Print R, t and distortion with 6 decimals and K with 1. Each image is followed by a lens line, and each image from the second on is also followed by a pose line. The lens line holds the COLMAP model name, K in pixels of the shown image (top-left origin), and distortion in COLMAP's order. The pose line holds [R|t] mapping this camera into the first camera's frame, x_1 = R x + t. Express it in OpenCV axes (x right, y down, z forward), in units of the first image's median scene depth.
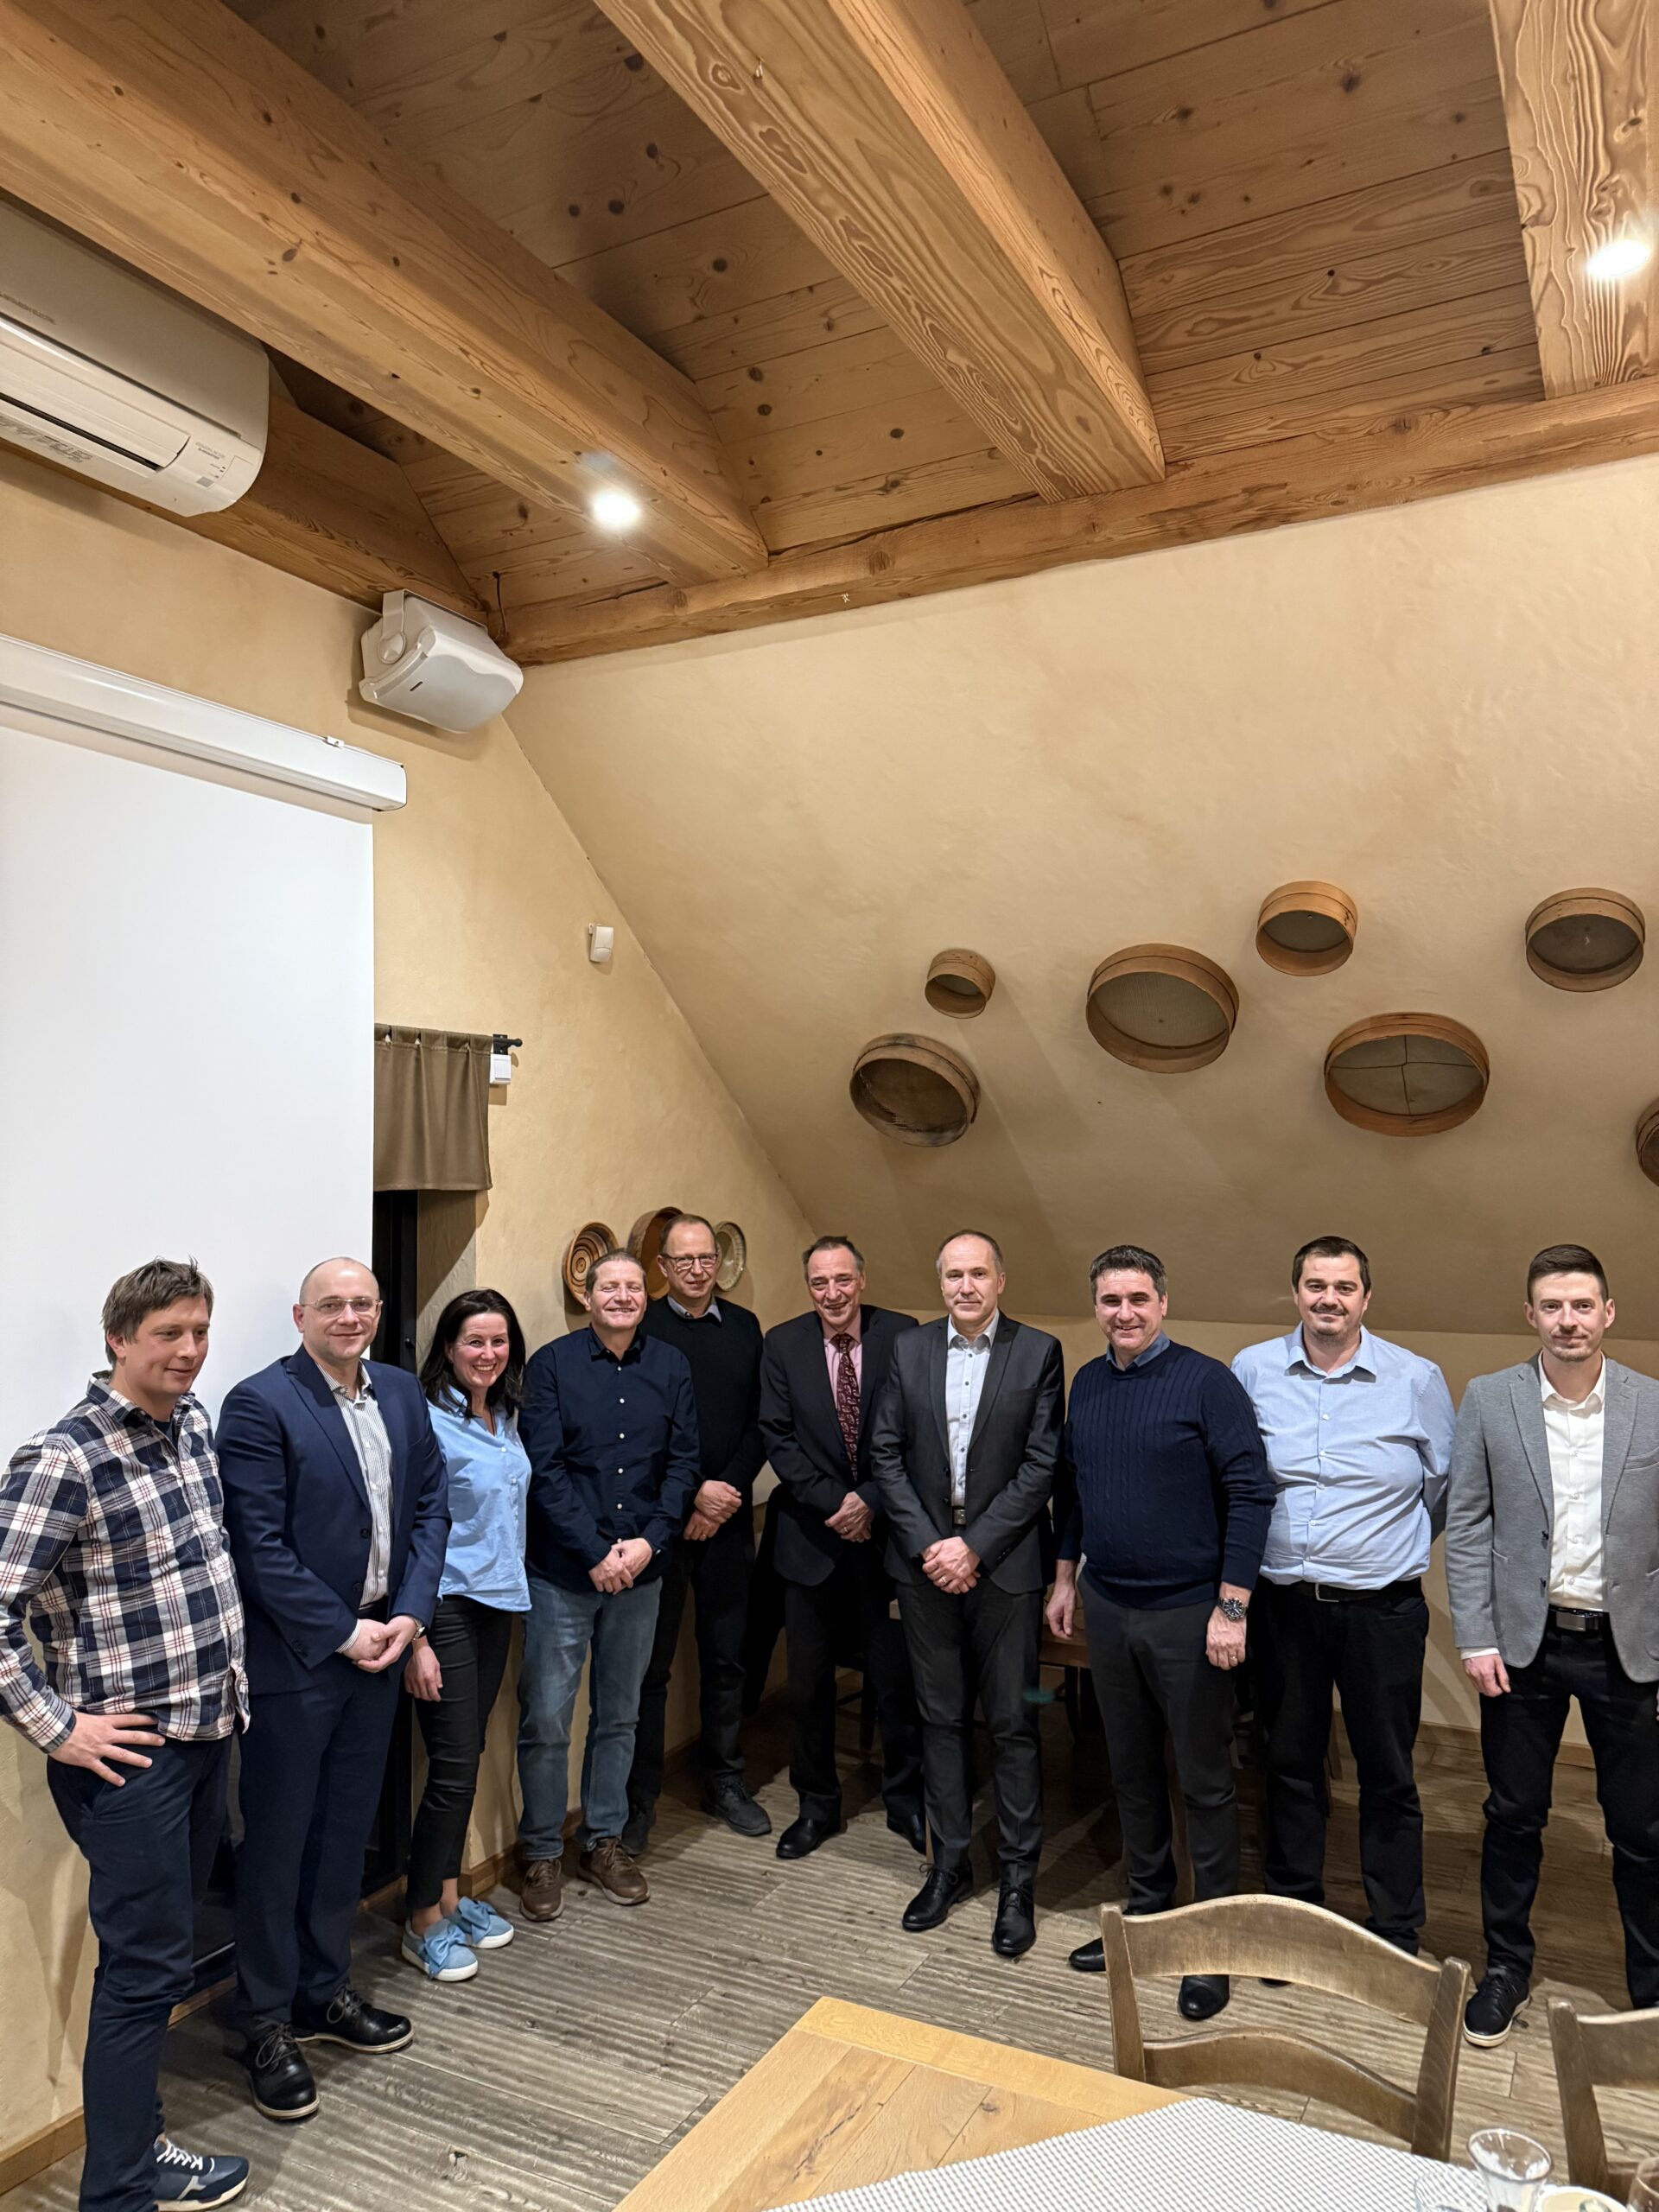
lens RADIAL K [[1572.7, 0, 833.6], [0, 1572.7, 1103.6], [0, 0, 1]] dist [0.008214, -0.009732]
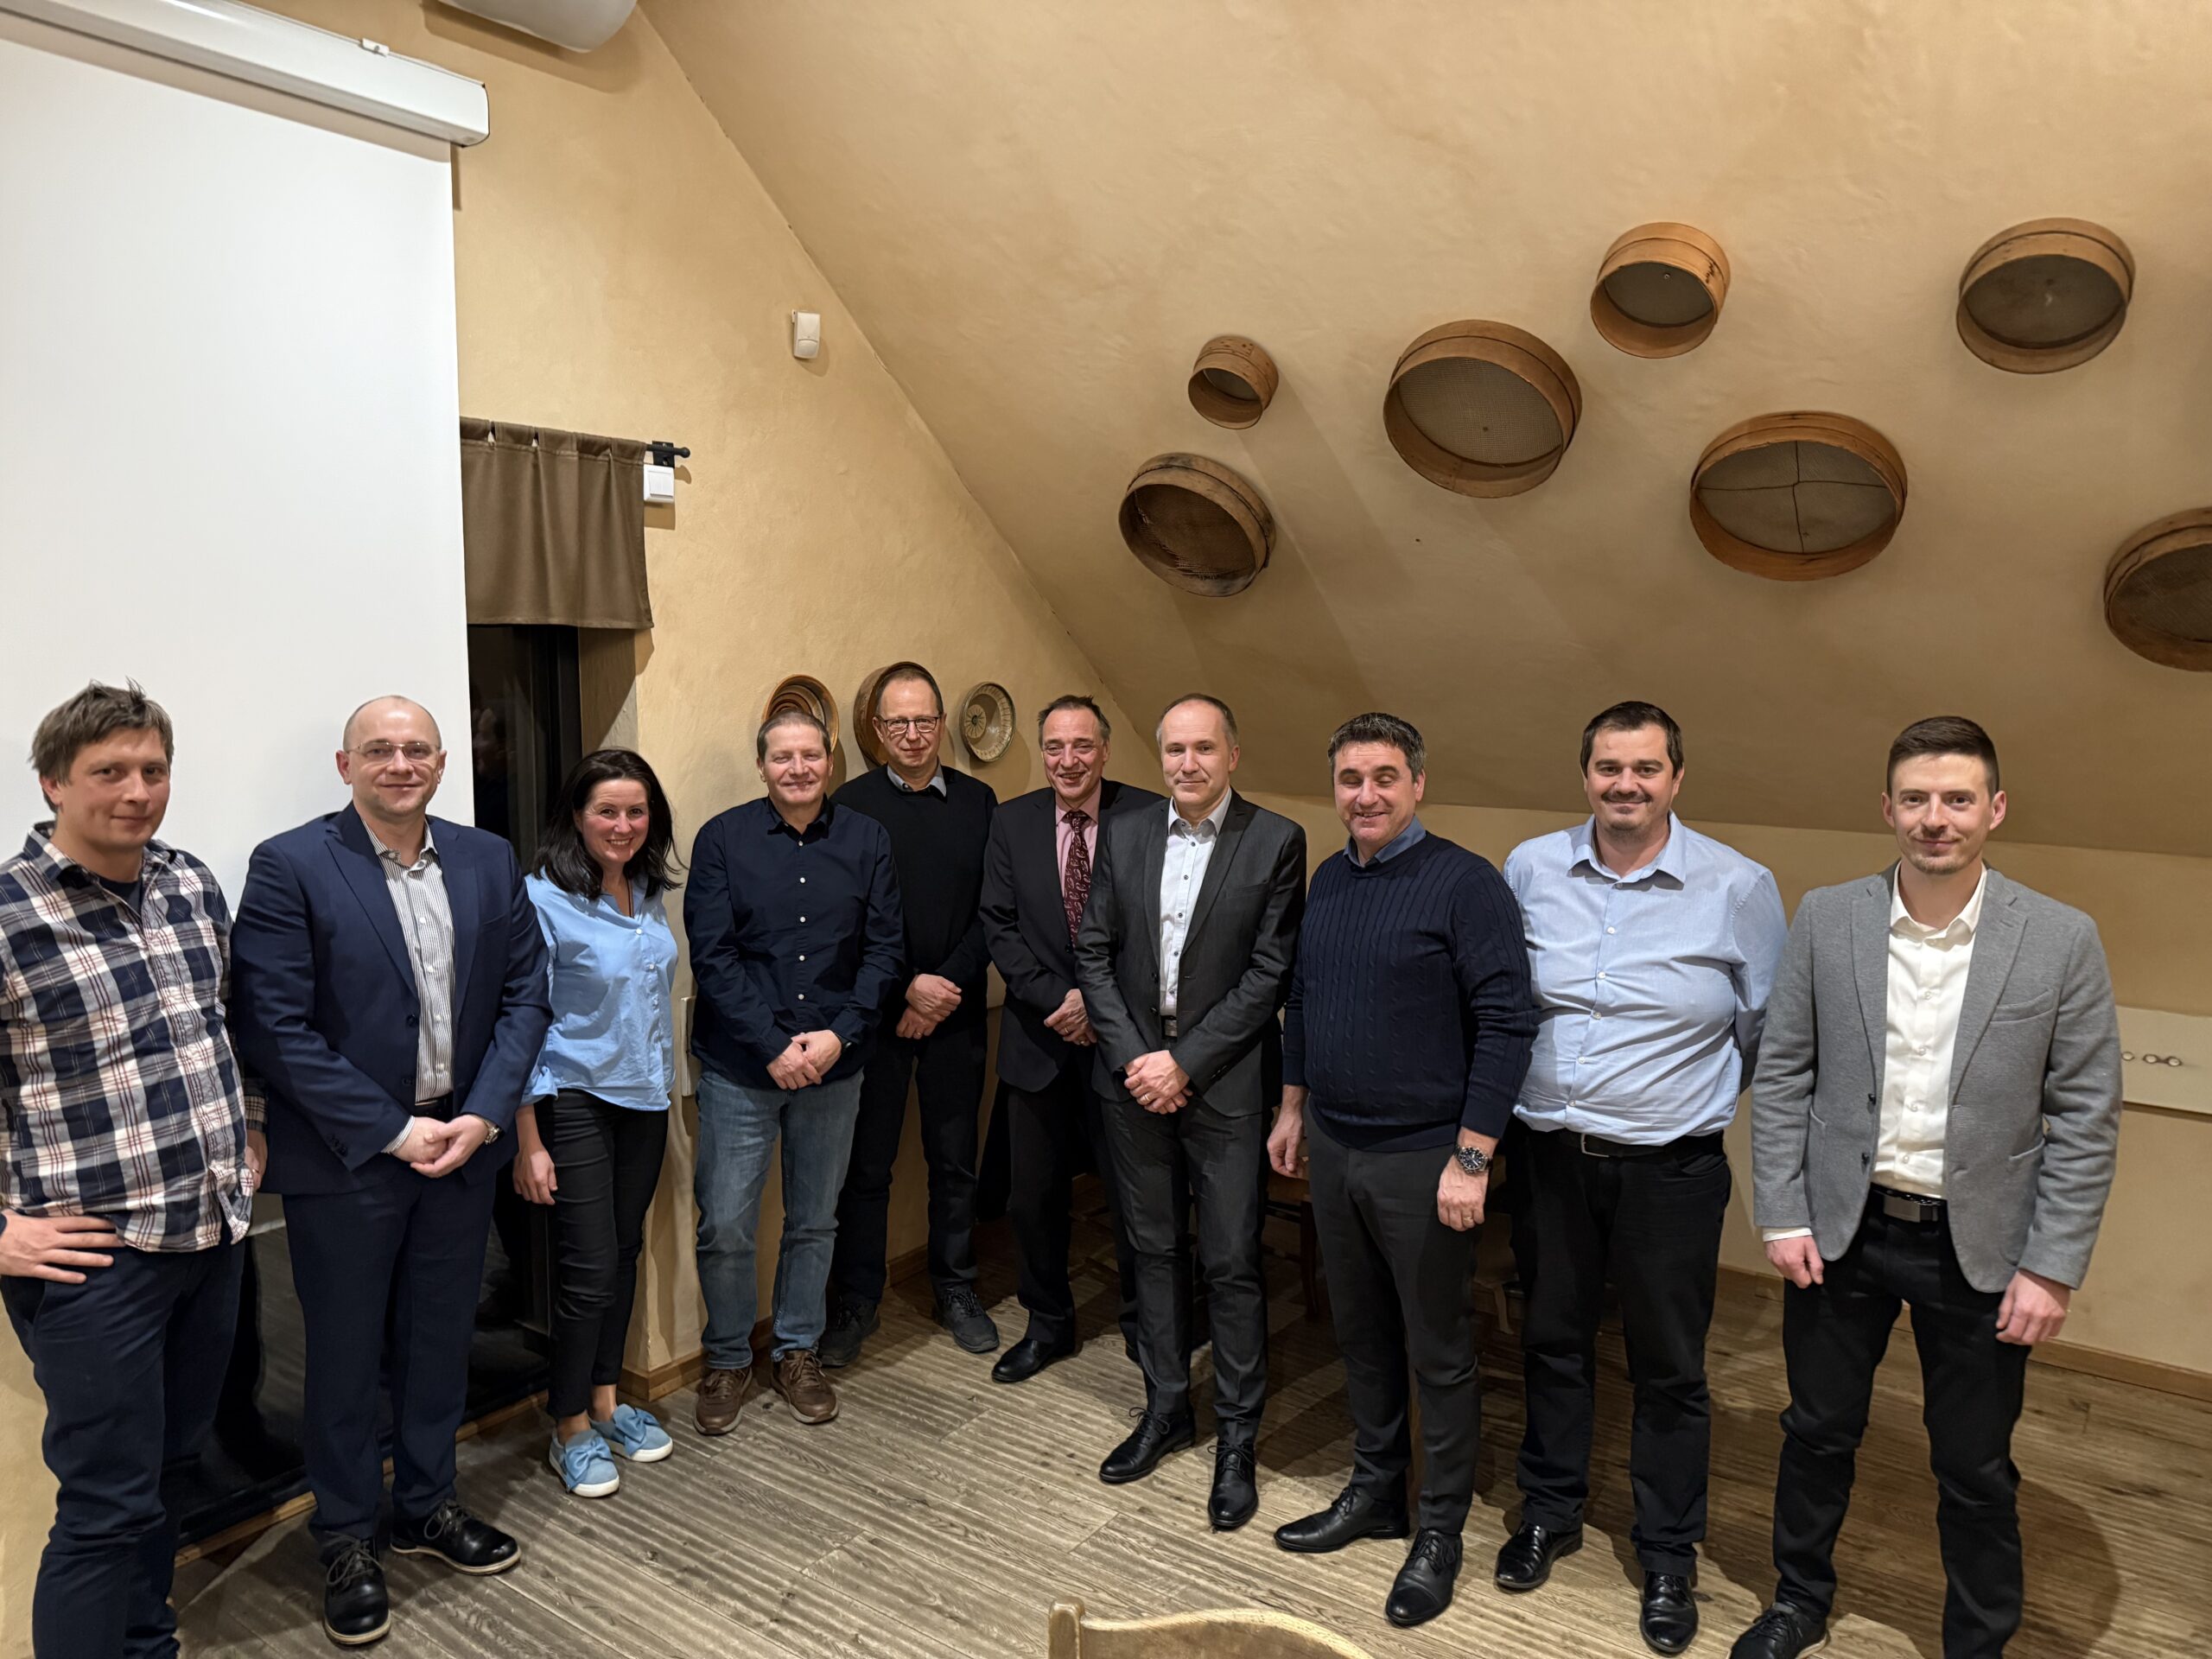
lens RADIAL K [[1572.7, 0, 1106.1], [0, 1572.7, 828.5], [0, 0, 1]] dist [0.008214, -0.009732]
pose [[0.991178, 0.031633, -0.128709, 0.158555], [-0.011101, 0.987503, 0.157212, 0.029279], [0.132073, -0.154396, 0.979142, 0.207880]]
